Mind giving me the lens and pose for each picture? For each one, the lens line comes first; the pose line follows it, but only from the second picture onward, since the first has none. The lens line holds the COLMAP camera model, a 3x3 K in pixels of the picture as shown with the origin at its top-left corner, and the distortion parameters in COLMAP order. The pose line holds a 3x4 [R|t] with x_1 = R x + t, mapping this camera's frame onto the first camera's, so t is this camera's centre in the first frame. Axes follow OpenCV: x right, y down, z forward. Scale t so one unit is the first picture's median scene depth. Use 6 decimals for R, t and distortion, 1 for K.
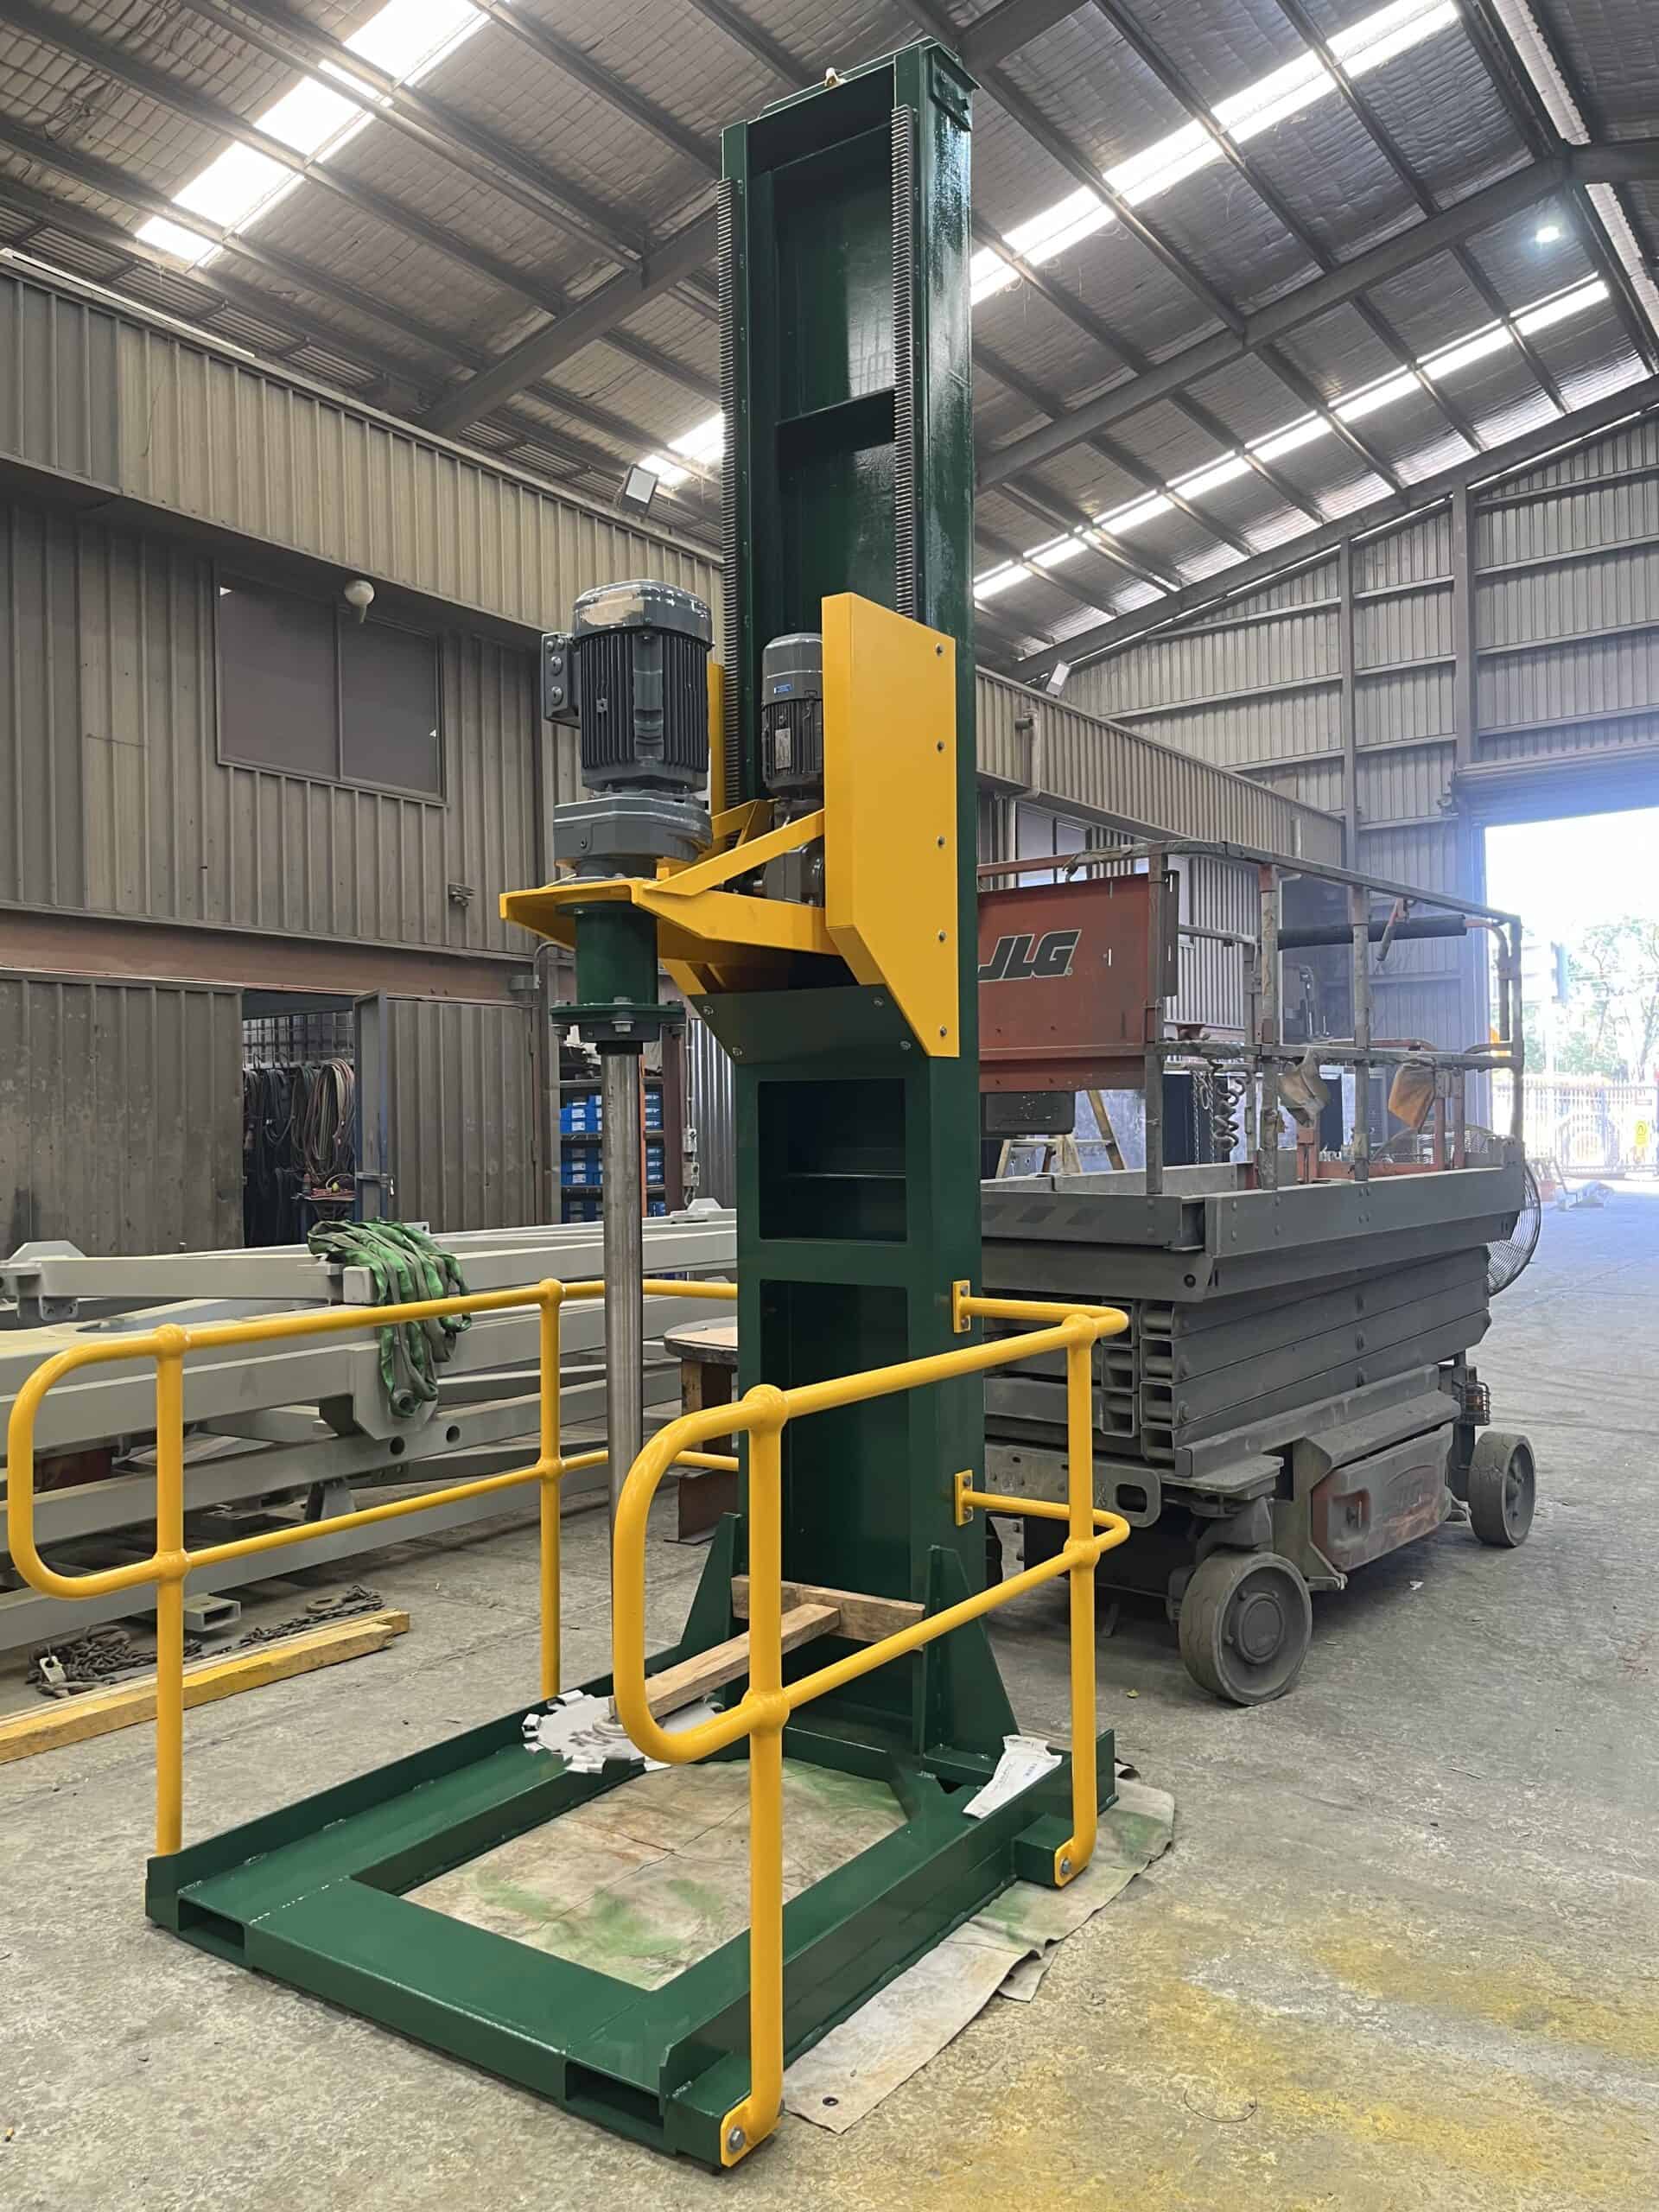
lens RADIAL K [[1690.3, 0, 829.5], [0, 1690.3, 1106.0], [0, 0, 1]] dist [0.045073, -0.079784]
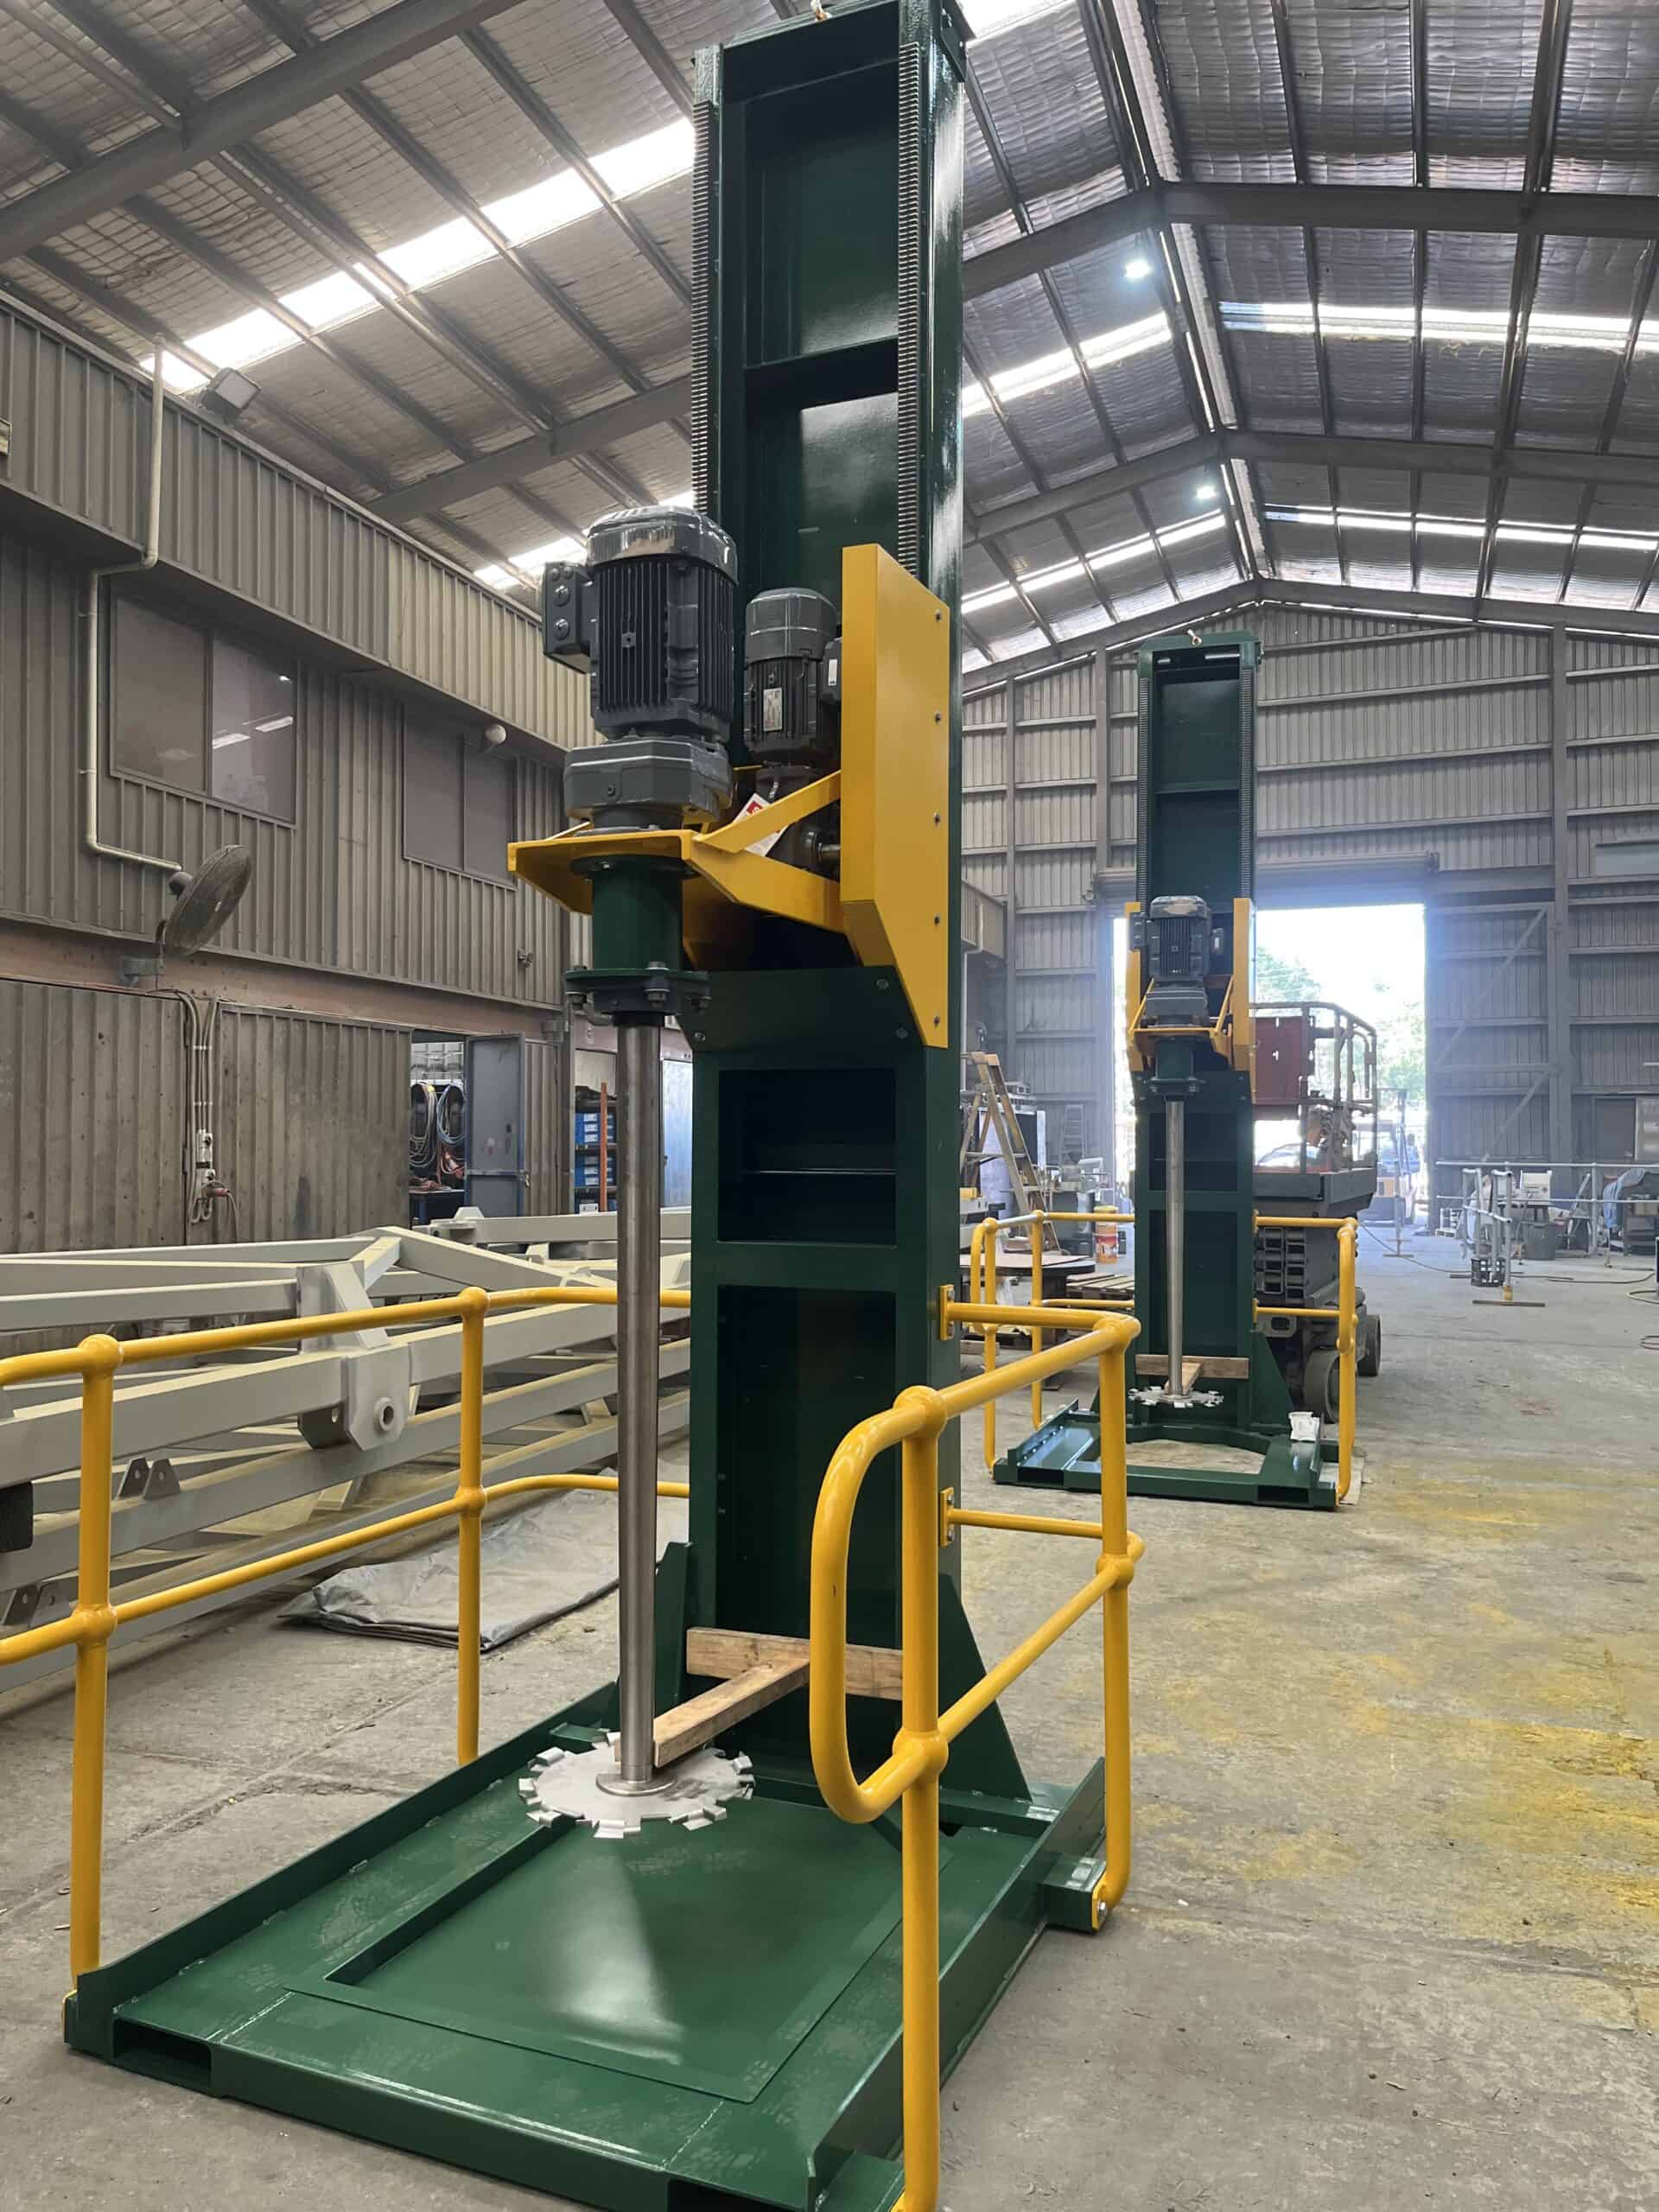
lens RADIAL K [[1713.4, 0, 829.5], [0, 1713.4, 1106.0], [0, 0, 1]] dist [-0.012966, -0.008201]
pose [[0.958304, 0.027655, 0.284409, -0.192286], [-0.023210, 0.999550, -0.018987, 0.004102], [-0.284806, 0.011594, 0.958515, -0.170899]]
